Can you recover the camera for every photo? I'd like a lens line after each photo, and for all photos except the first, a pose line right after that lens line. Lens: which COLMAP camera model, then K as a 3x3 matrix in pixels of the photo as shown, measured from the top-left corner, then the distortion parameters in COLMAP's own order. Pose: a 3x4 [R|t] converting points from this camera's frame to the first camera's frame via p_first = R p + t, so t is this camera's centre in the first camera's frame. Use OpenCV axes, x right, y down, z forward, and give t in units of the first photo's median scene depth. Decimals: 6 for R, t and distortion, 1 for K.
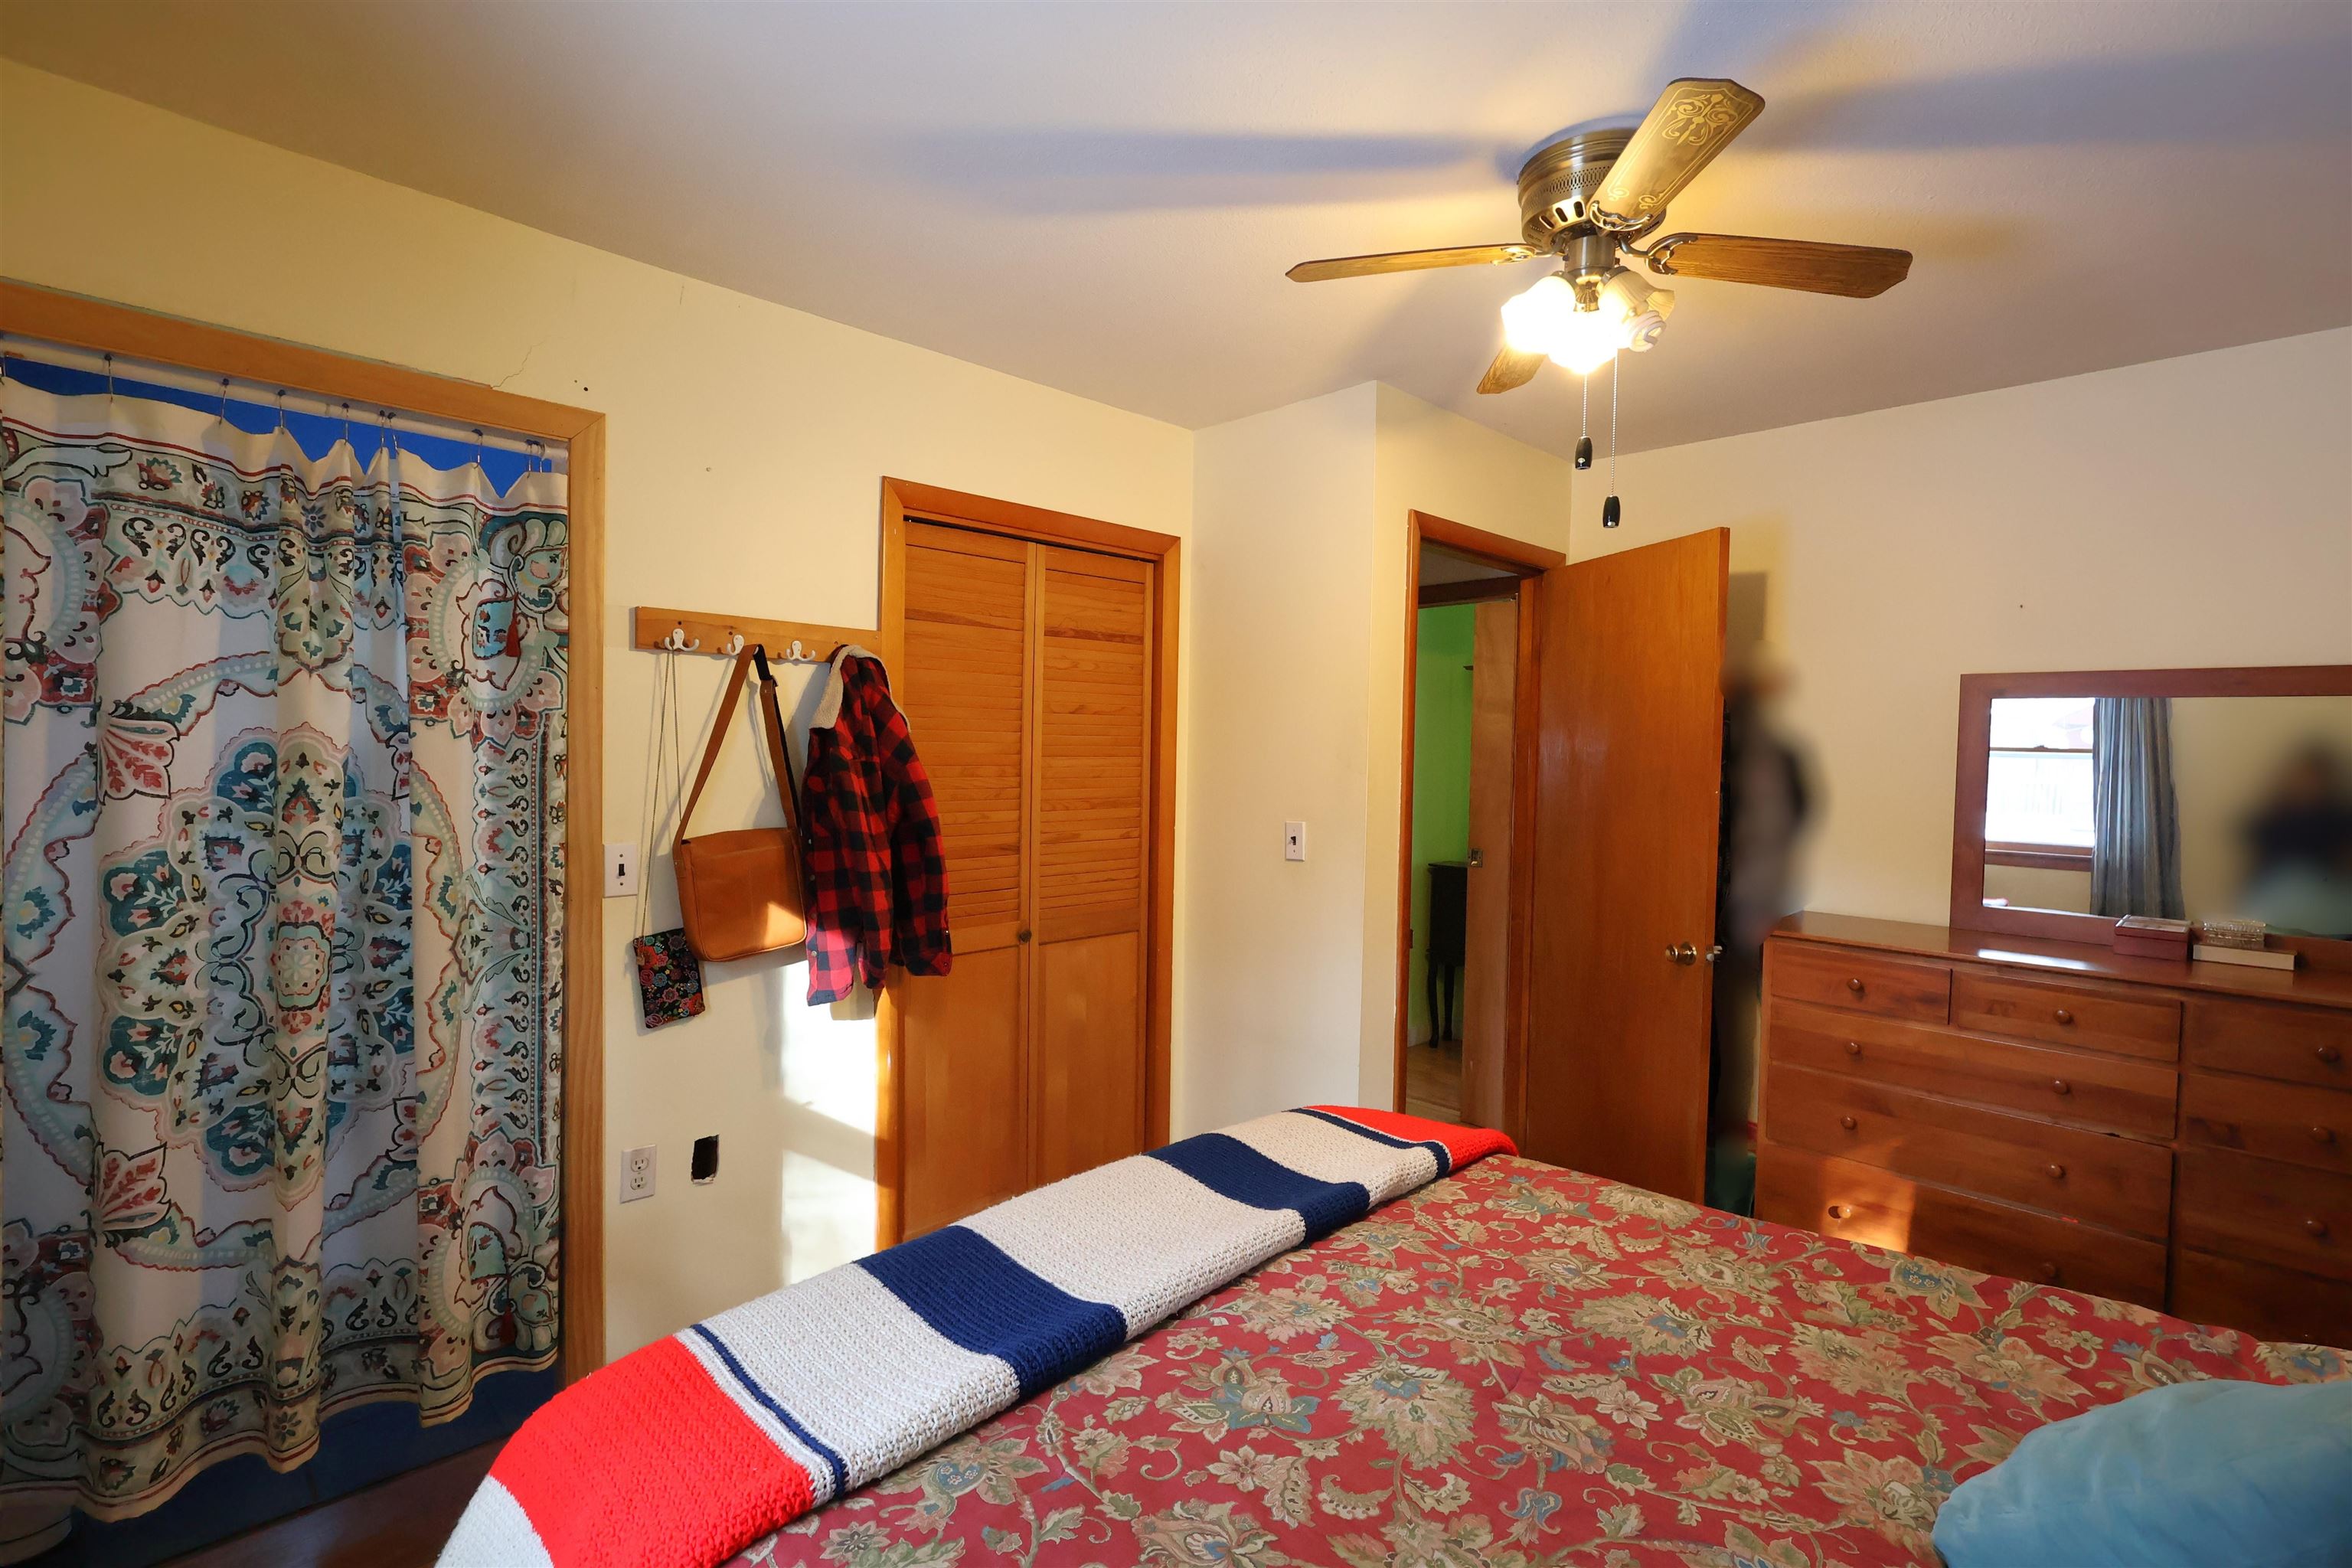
lens RADIAL K [[1098.8, 0, 1180.0], [0, 1098.8, 783.1], [0, 0, 1]] dist [0.000178, 0.000836]
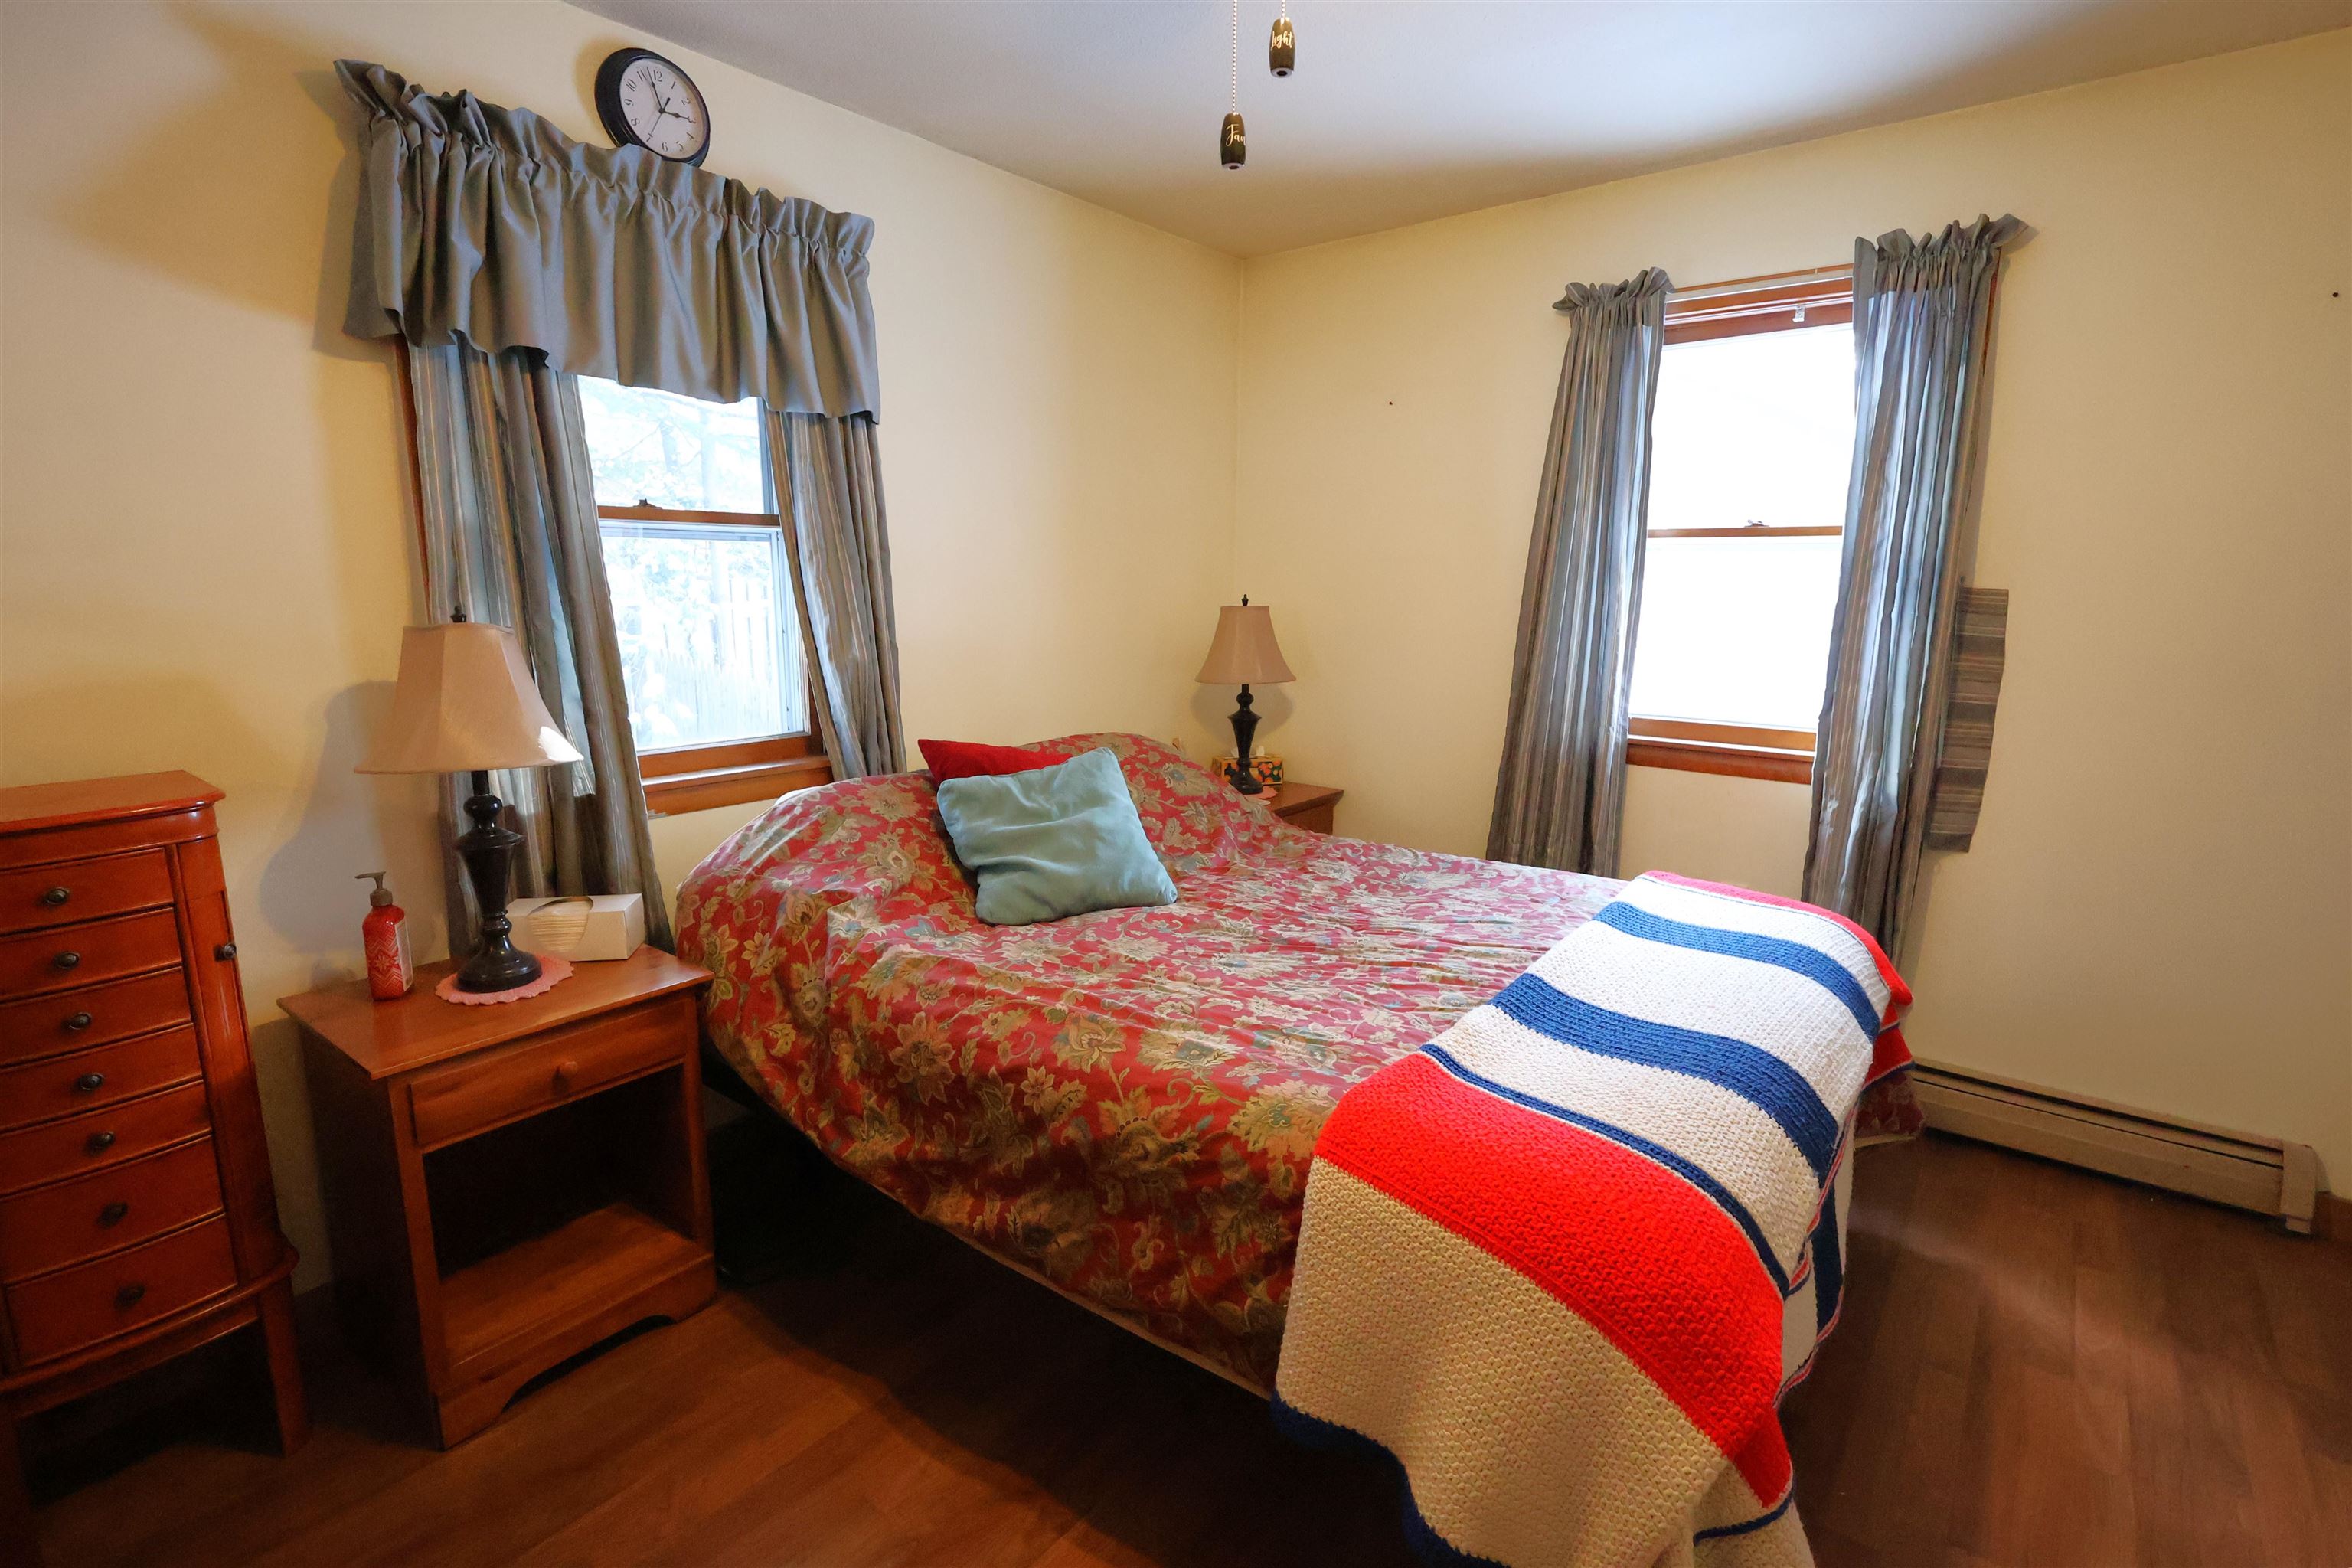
lens RADIAL K [[1098.8, 0, 1190.8], [0, 1098.8, 777.9], [0, 0, 1]] dist [0.000178, 0.000836]
pose [[-0.992407, -0.000792, -0.122997, 0.454235], [-0.026731, 0.977468, 0.209383, -0.023420], [0.120060, 0.211081, -0.970067, 1.553951]]
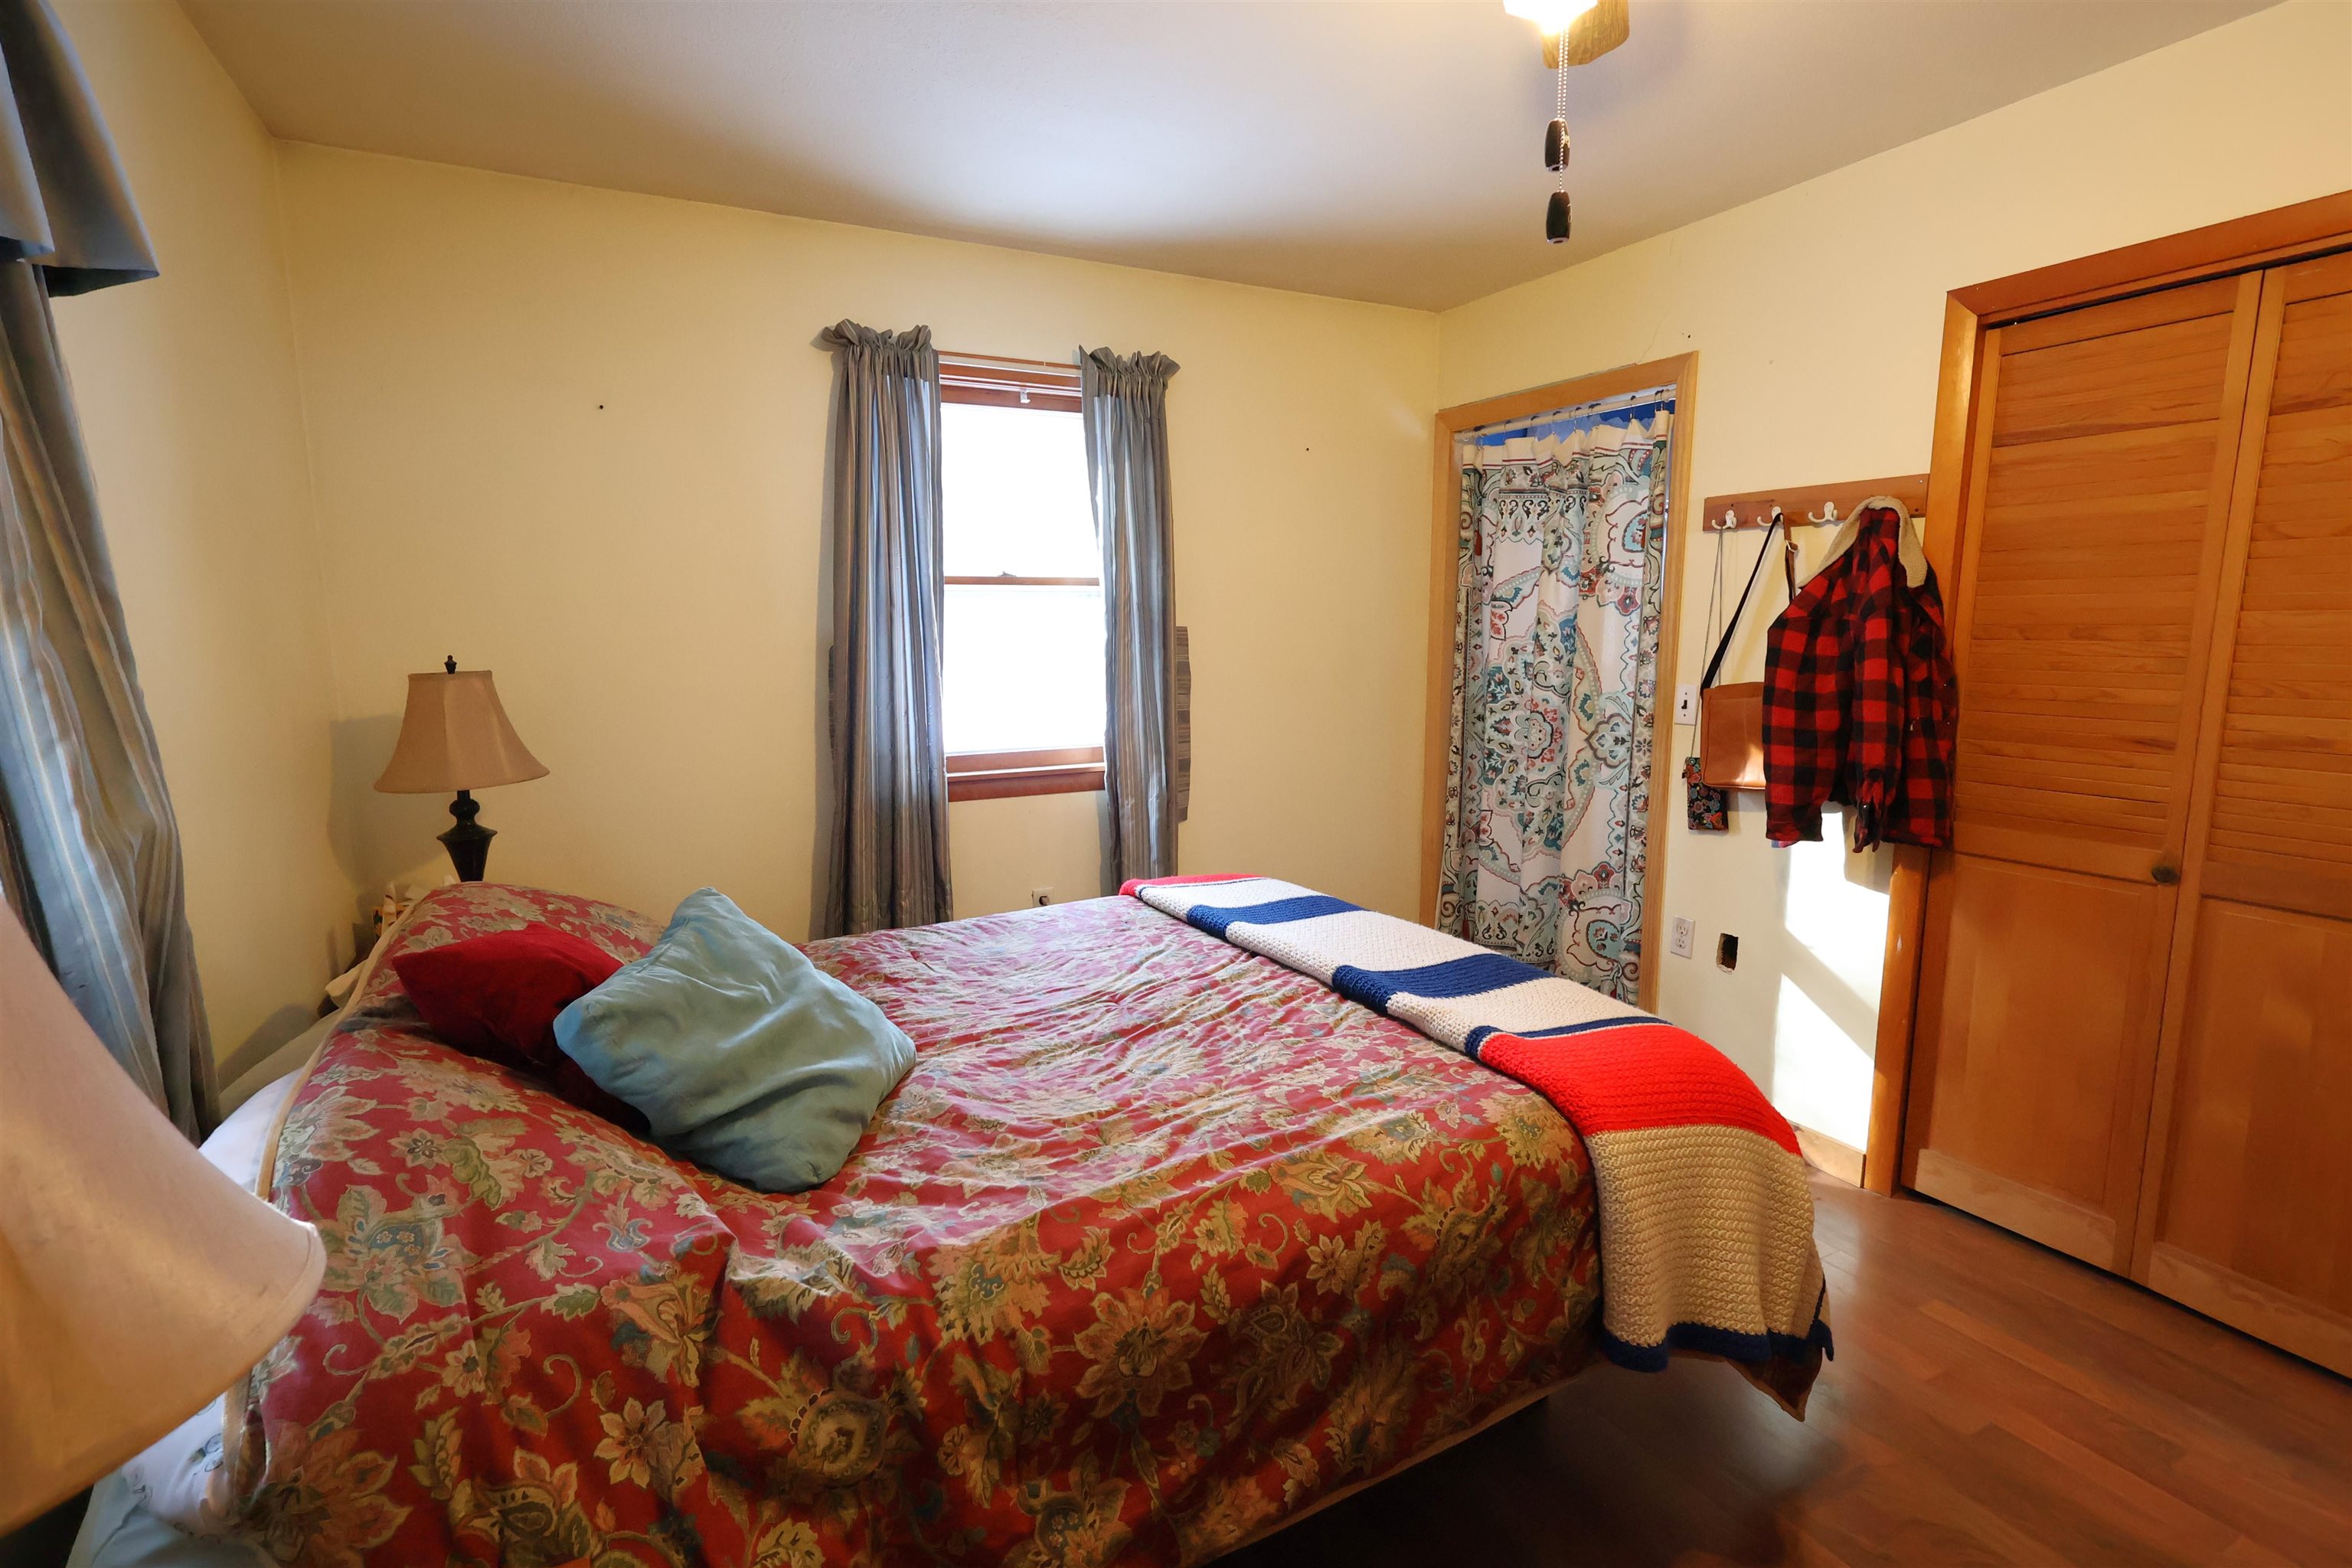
lens RADIAL K [[1098.8, 0, 1173.0], [0, 1098.8, 781.0], [0, 0, 1]] dist [0.000178, 0.000836]
pose [[-0.303540, 0.126551, -0.944377, 1.047927], [-0.026820, 0.989613, 0.141233, 0.000250], [0.952441, 0.068198, -0.296993, 0.914327]]
